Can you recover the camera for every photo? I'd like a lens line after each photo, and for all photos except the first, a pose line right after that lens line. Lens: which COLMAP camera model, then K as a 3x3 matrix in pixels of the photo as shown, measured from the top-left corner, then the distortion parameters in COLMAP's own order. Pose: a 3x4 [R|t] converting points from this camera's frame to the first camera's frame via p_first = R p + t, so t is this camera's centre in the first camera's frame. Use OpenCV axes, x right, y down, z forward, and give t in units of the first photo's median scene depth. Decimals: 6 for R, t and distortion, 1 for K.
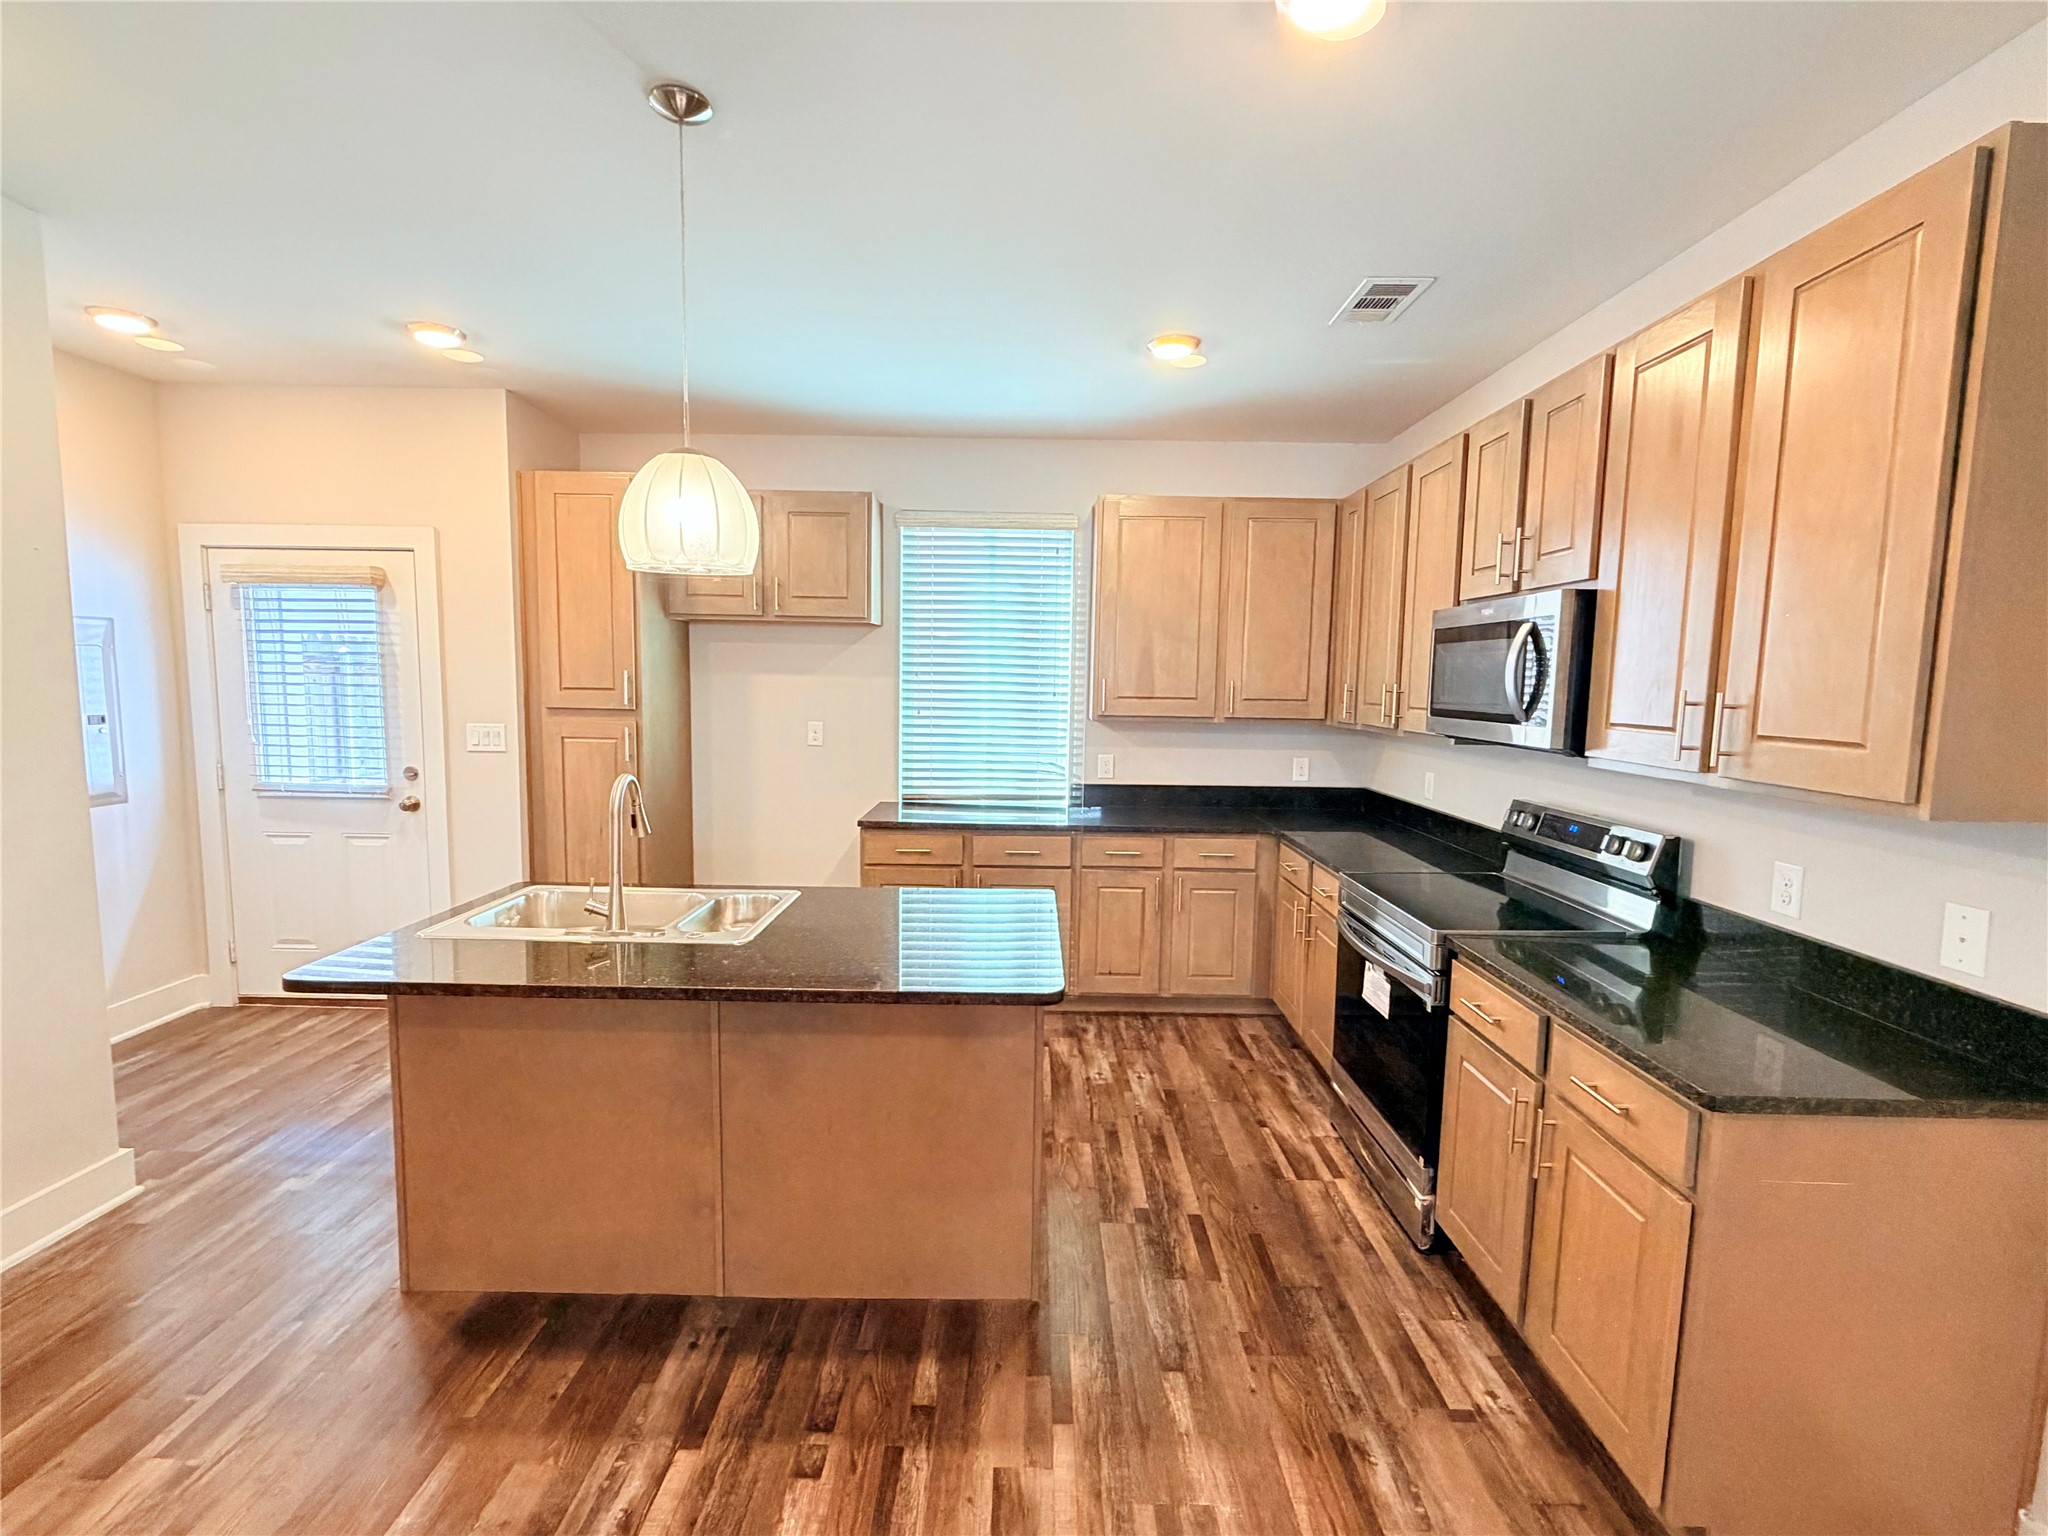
lens RADIAL K [[909.5, 0, 1028.5], [0, 909.5, 767.4], [0, 0, 1]] dist [0.001590, 0.000692]
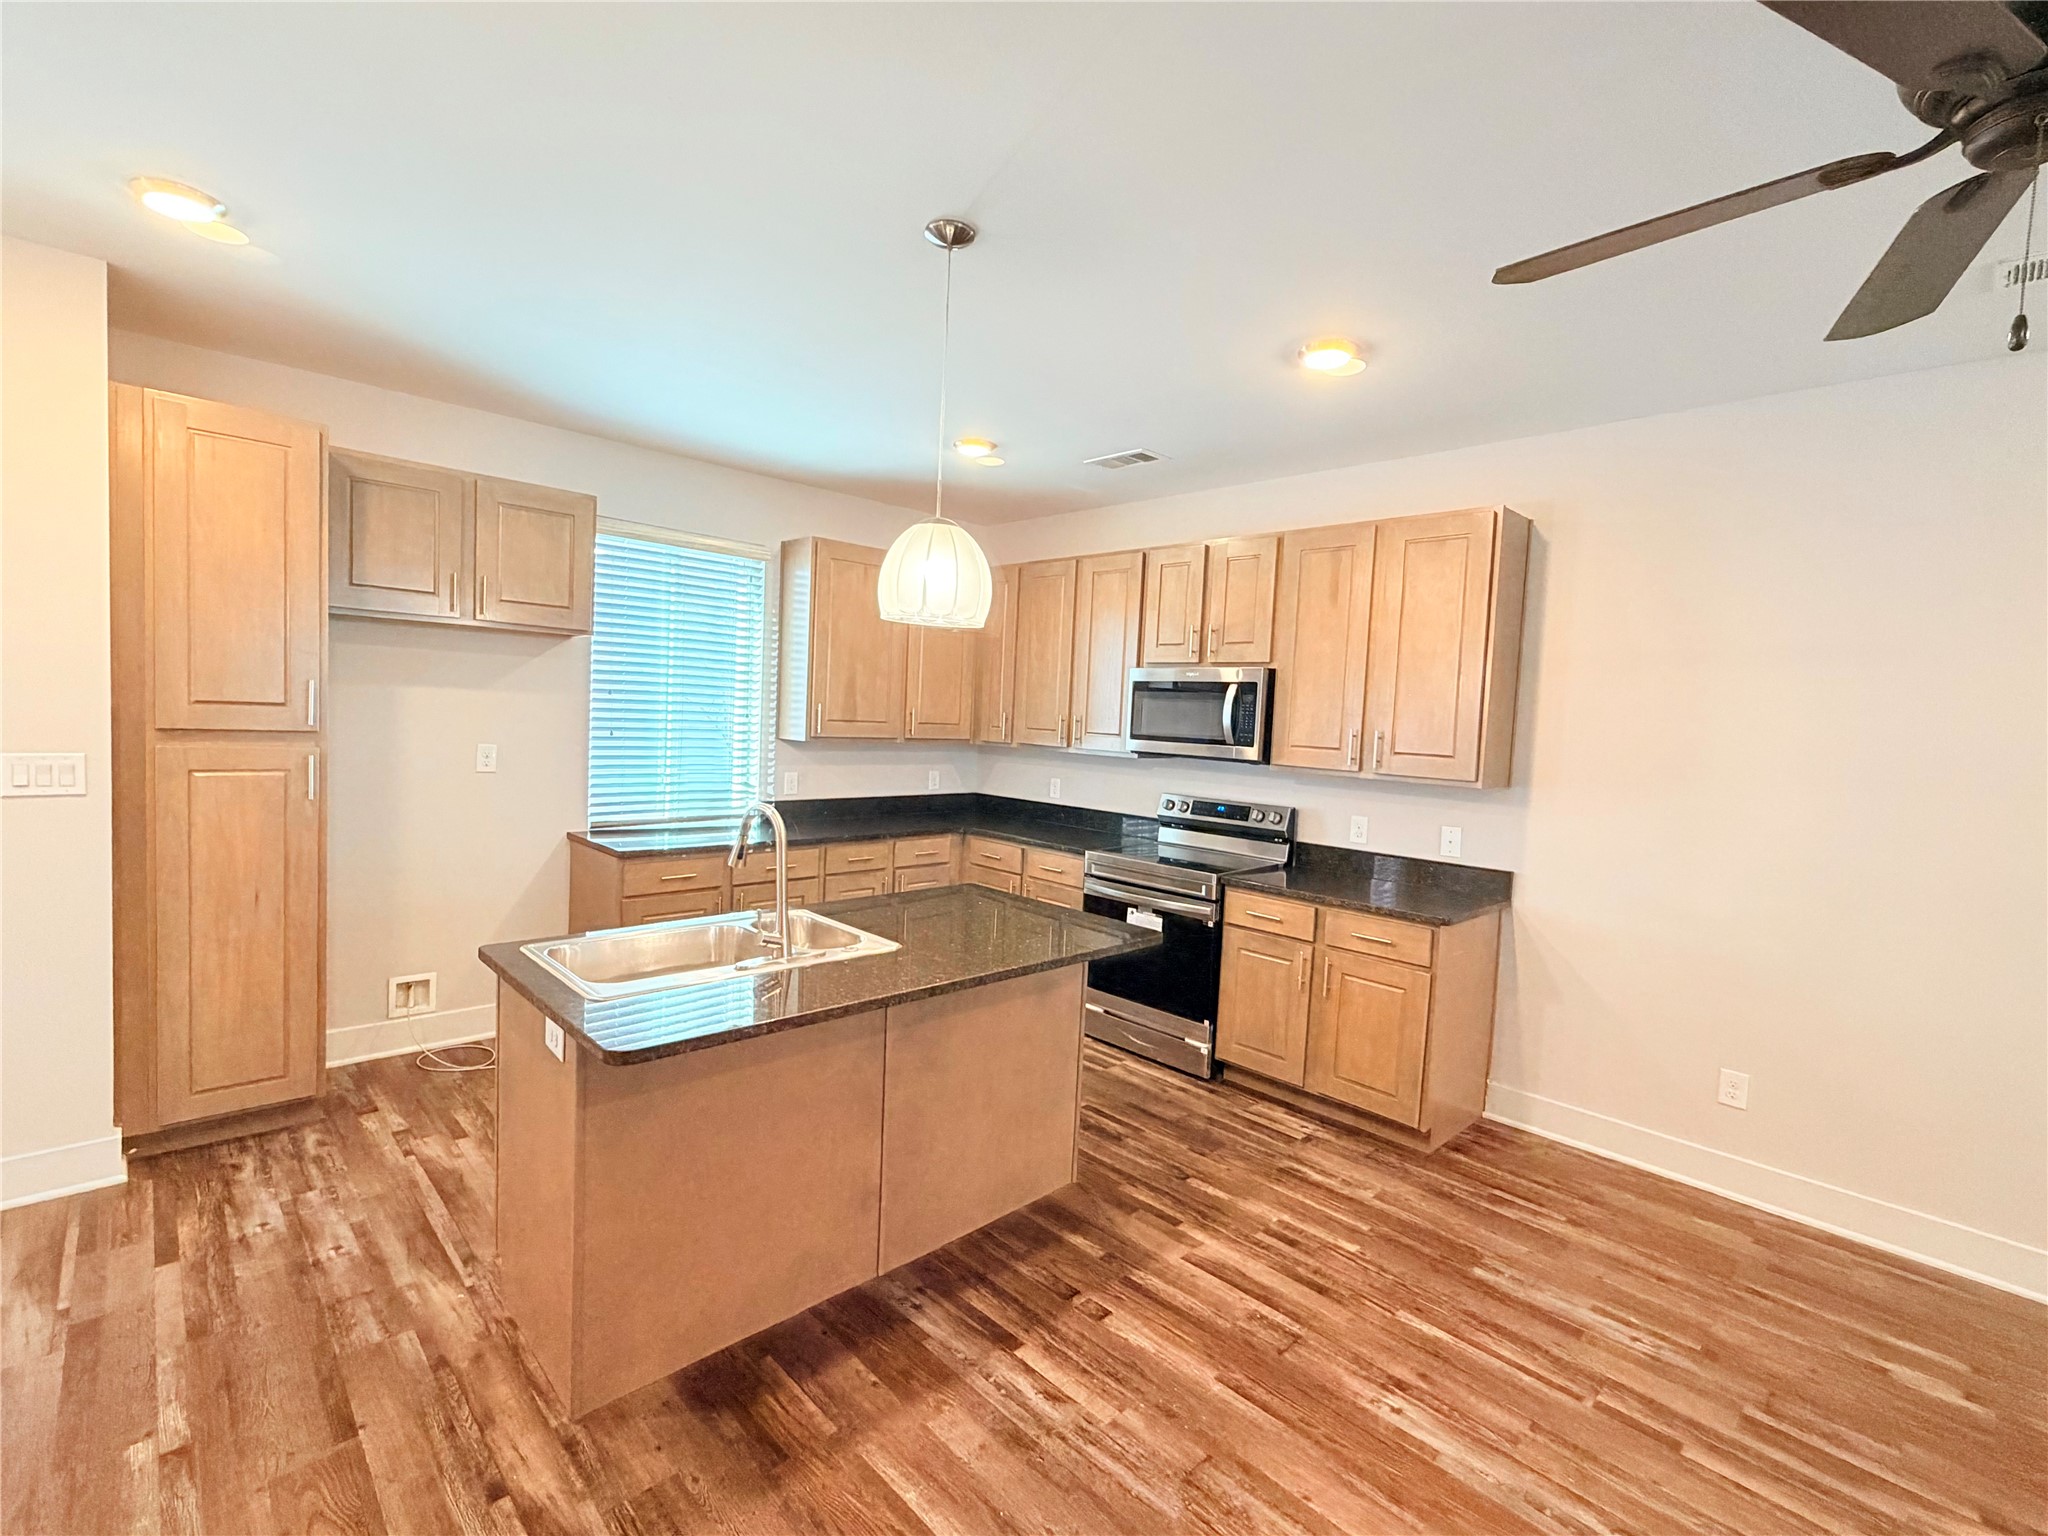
lens RADIAL K [[909.5, 0, 1024.6], [0, 909.5, 766.8], [0, 0, 1]] dist [0.001590, 0.000692]
pose [[0.721423, -0.025638, 0.692019, -0.904630], [0.034853, 0.999392, 0.000692, -0.024306], [-0.691617, 0.023620, 0.721879, 0.071336]]
